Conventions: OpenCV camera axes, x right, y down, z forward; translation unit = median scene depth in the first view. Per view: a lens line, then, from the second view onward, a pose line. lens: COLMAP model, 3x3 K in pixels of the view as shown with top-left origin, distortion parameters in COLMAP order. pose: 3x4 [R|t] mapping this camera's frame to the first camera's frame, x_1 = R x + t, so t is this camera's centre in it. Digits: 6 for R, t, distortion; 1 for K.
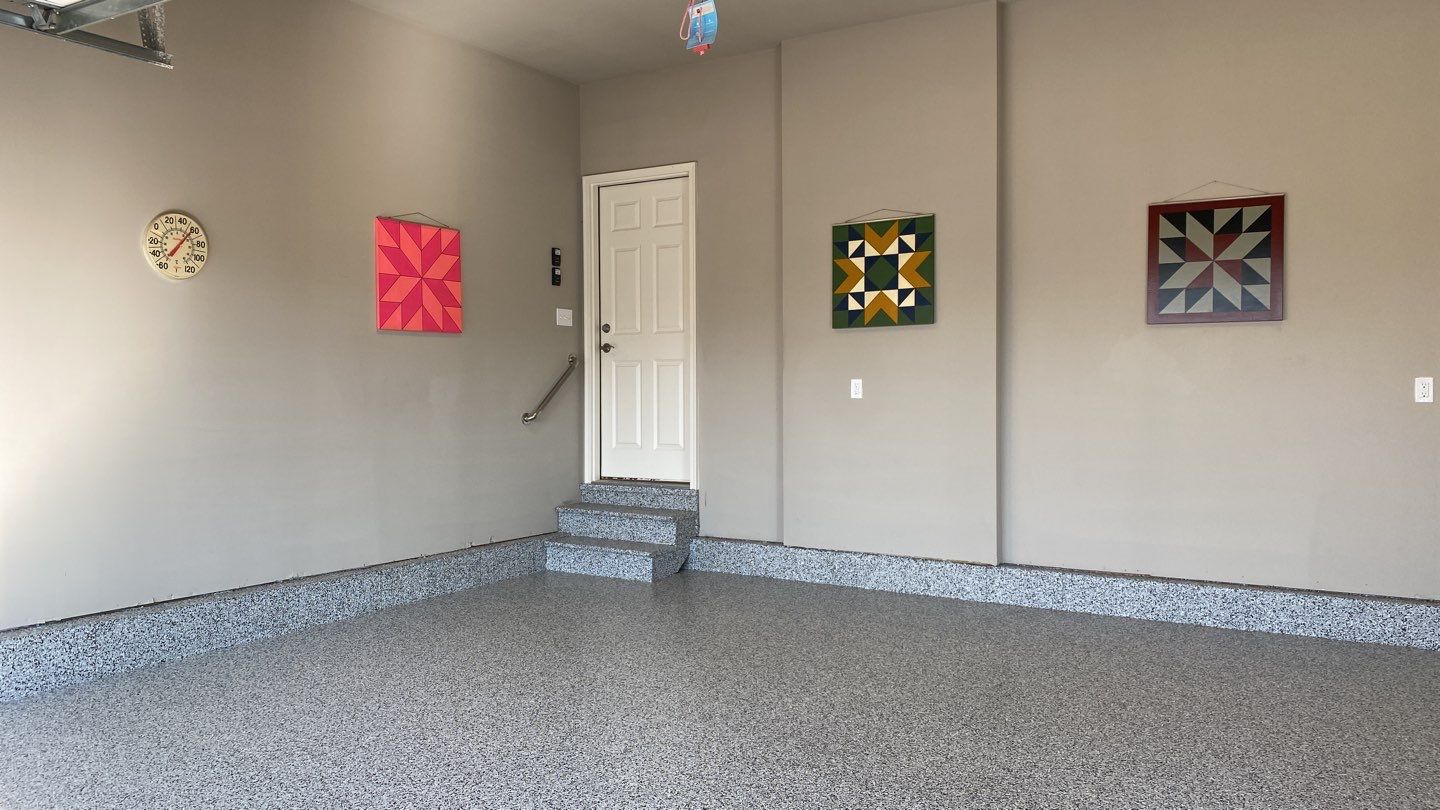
lens RADIAL K [[1084.8, 0, 716.3], [0, 1084.8, 407.9], [0, 0, 1]] dist [0.041299, -0.044984]
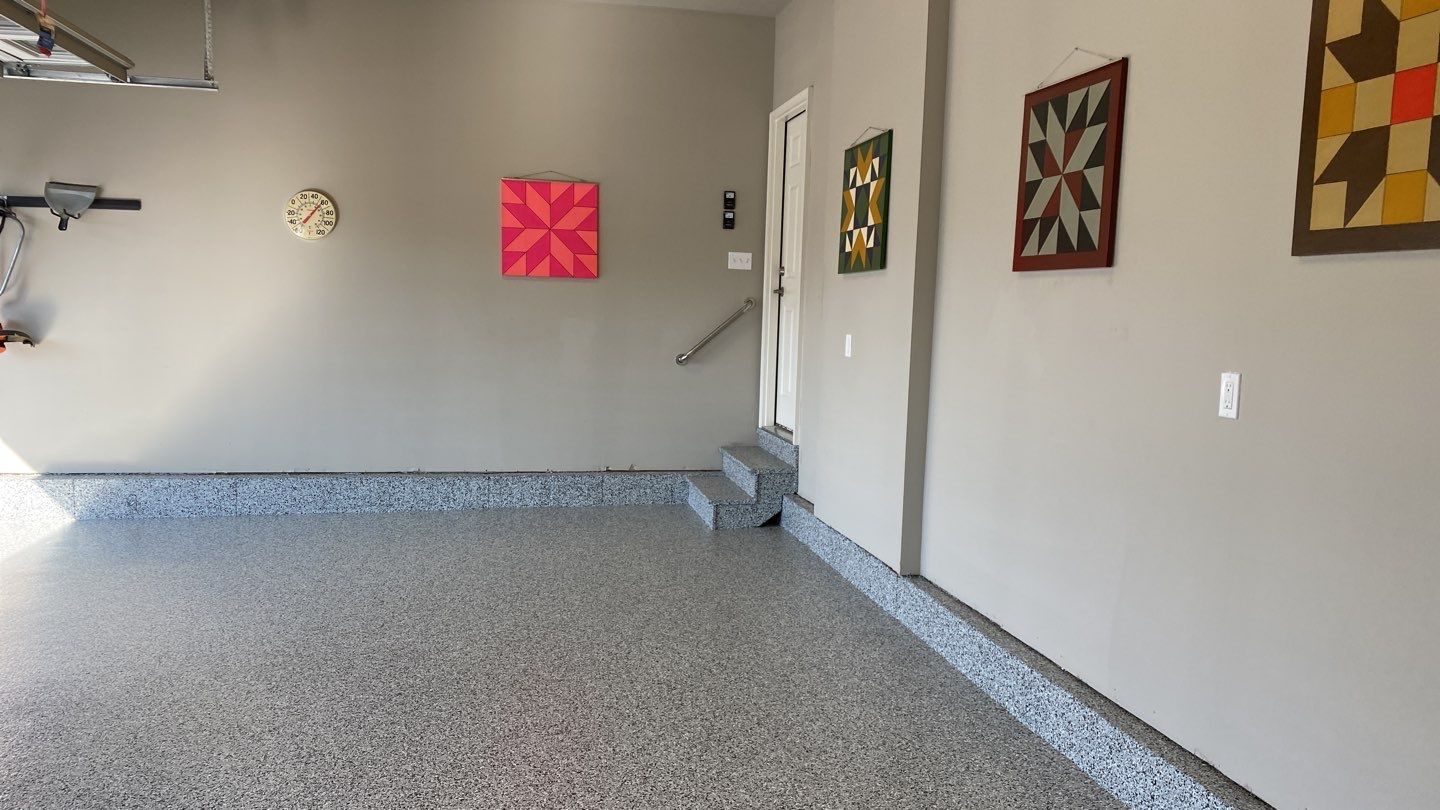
lens RADIAL K [[1079.1, 0, 721.0], [0, 1079.1, 422.3], [0, 0, 1]] dist [0.088184, -0.155484]
pose [[0.686058, 0.099396, -0.720725, 0.713731], [-0.042479, 0.994406, 0.096705, -0.037147], [0.726306, -0.035730, 0.686443, 0.356350]]
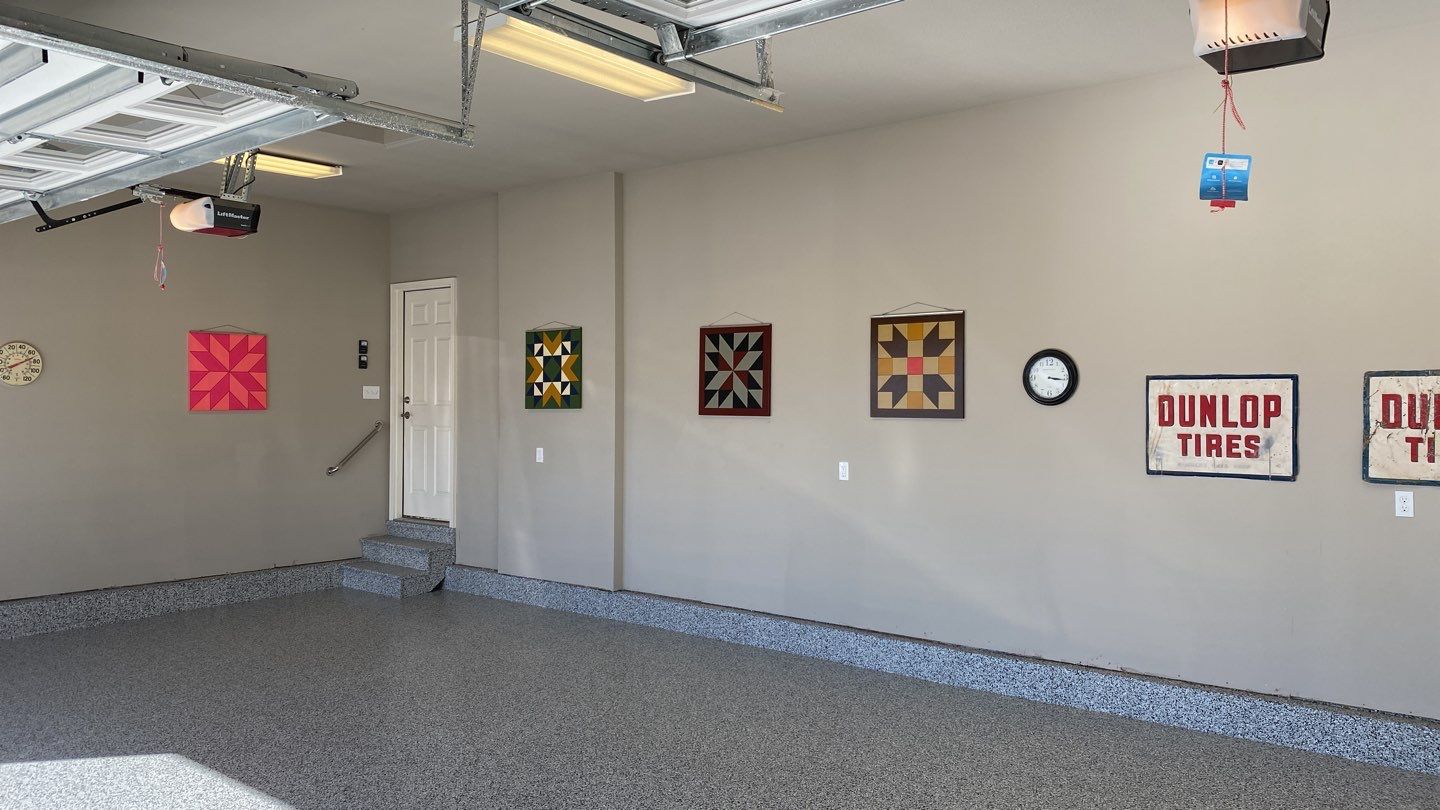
lens RADIAL K [[1098.5, 0, 734.0], [0, 1098.5, 398.9], [0, 0, 1]] dist [0.006799, 0.000329]
pose [[0.991668, 0.006062, -0.128674, 0.563816], [-0.008699, 0.999763, -0.019935, -0.064828], [0.128523, 0.020889, 0.991487, -0.311955]]
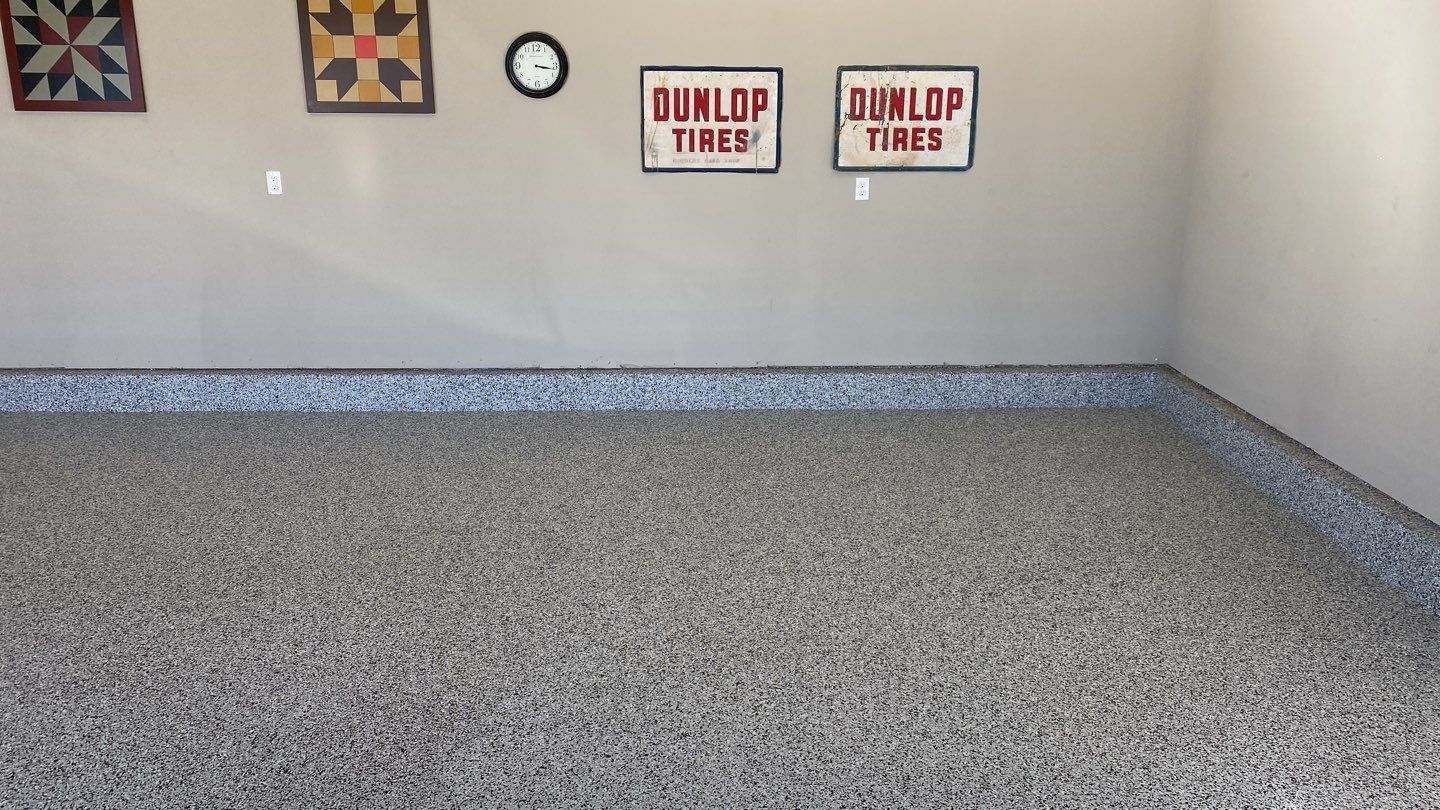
lens RADIAL K [[1084.8, 0, 716.3], [0, 1084.8, 407.9], [0, 0, 1]] dist [0.041299, -0.044984]
pose [[0.824953, -0.152453, 0.544253, 0.313174], [0.000765, 0.963236, 0.268656, -0.076462], [-0.565201, -0.221212, 0.794741, -0.142103]]
